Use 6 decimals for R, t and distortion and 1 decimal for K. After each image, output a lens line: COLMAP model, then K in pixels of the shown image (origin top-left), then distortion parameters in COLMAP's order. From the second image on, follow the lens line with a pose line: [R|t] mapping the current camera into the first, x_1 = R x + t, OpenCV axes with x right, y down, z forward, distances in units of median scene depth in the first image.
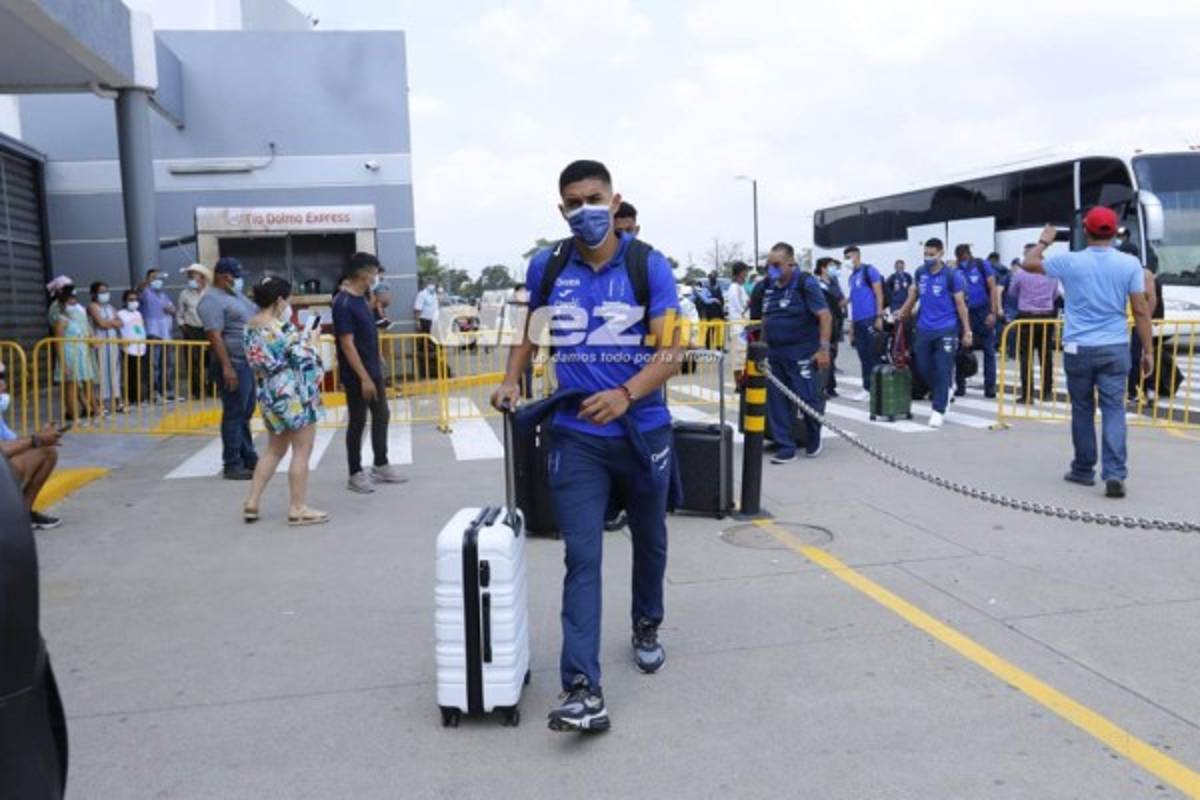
lens RADIAL K [[998.5, 0, 600.0], [0, 998.5, 400.0], [0, 0, 1]] dist [-0.066971, 0.056965]
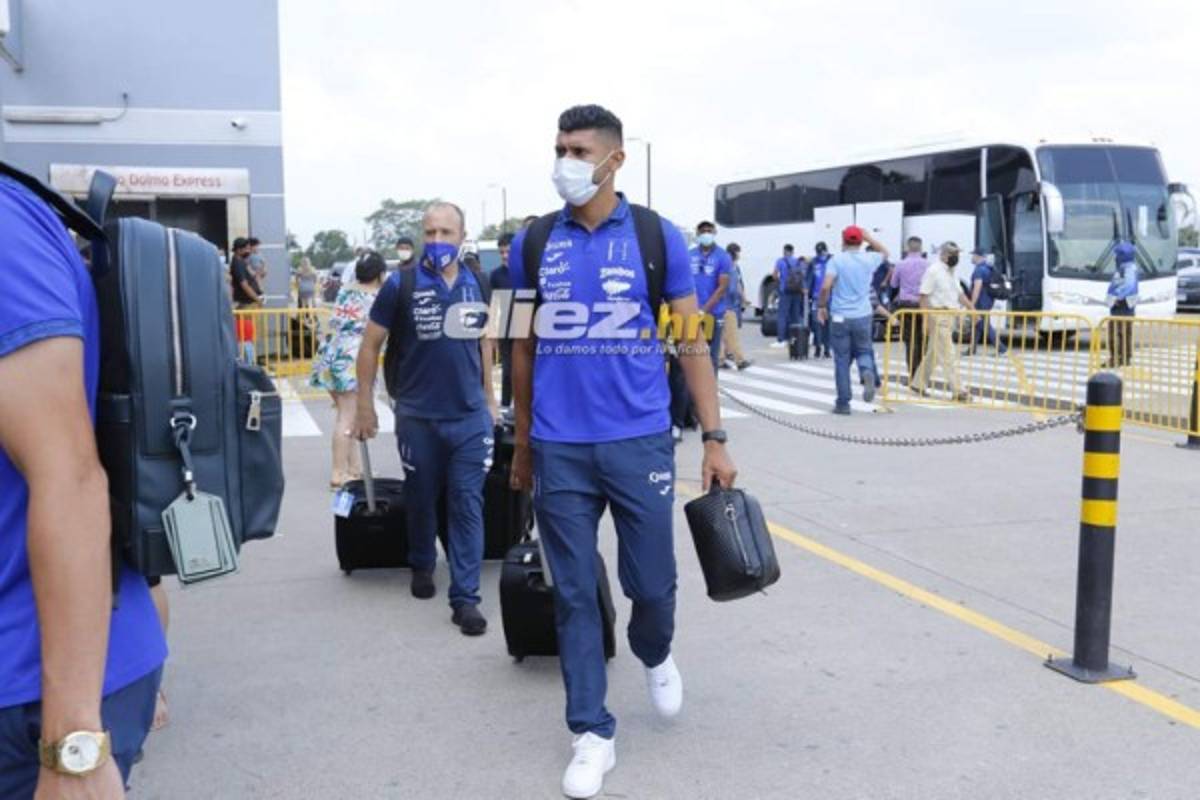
lens RADIAL K [[1217.9, 0, 600.0], [0, 1217.9, 400.0], [0, 0, 1]] dist [-0.030419, 0.026344]
pose [[0.992662, 0.016541, 0.119785, -0.034220], [-0.016557, 0.999863, -0.000862, 0.014745], [-0.119783, -0.001127, 0.992800, -0.166866]]
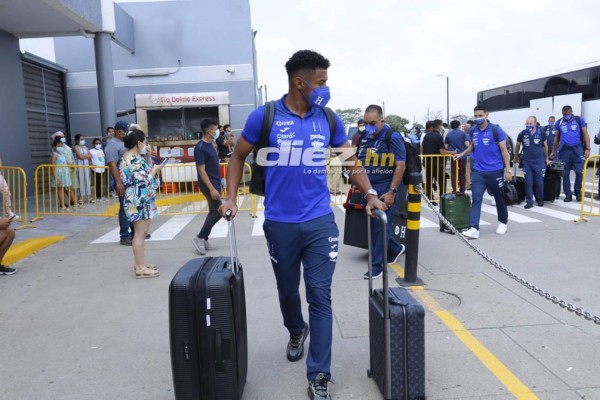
lens RADIAL K [[503.4, 0, 300.0], [0, 503.4, 200.0], [0, 0, 1]] dist [-0.069859, 0.064382]
pose [[0.990676, 0.011071, -0.135792, 0.036670], [-0.008612, 0.999788, 0.018683, -0.011858], [0.135970, -0.017339, 0.990561, 0.085520]]
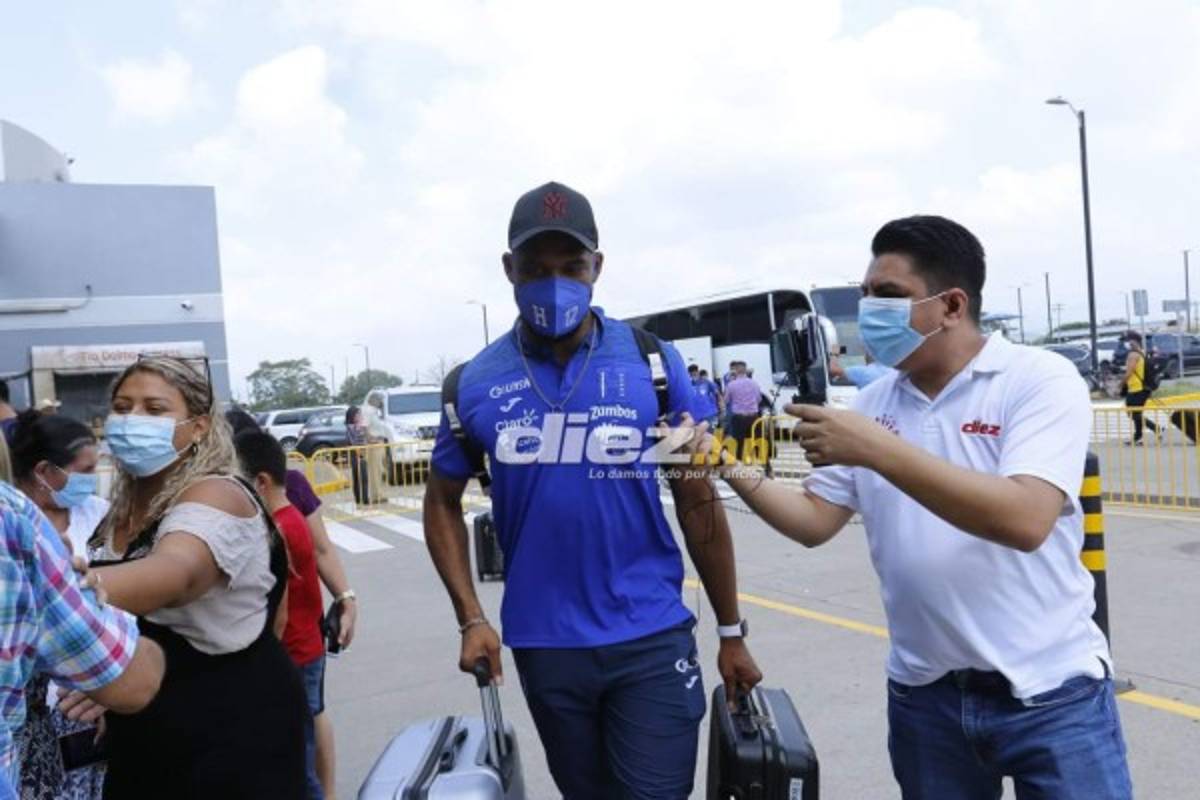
lens RADIAL K [[952.2, 0, 595.5], [0, 952.2, 401.0], [0, 0, 1]] dist [-0.041034, 0.003318]
pose [[0.958509, -0.039167, 0.282360, -0.110007], [0.070507, 0.992314, -0.101697, 0.009196], [-0.276206, 0.117386, 0.953903, -0.128702]]
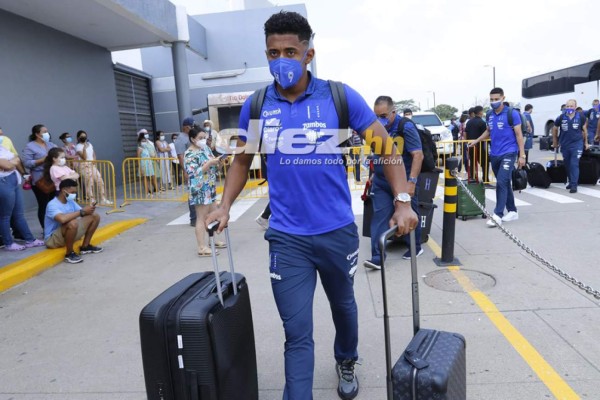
lens RADIAL K [[440.1, 0, 300.0], [0, 440.1, 200.0], [0, 0, 1]] dist [-0.064647, 0.038583]
pose [[0.963425, 0.004678, -0.267939, 0.047385], [0.010840, 0.998349, 0.056407, -0.013533], [0.267760, -0.057248, 0.961783, 0.106430]]
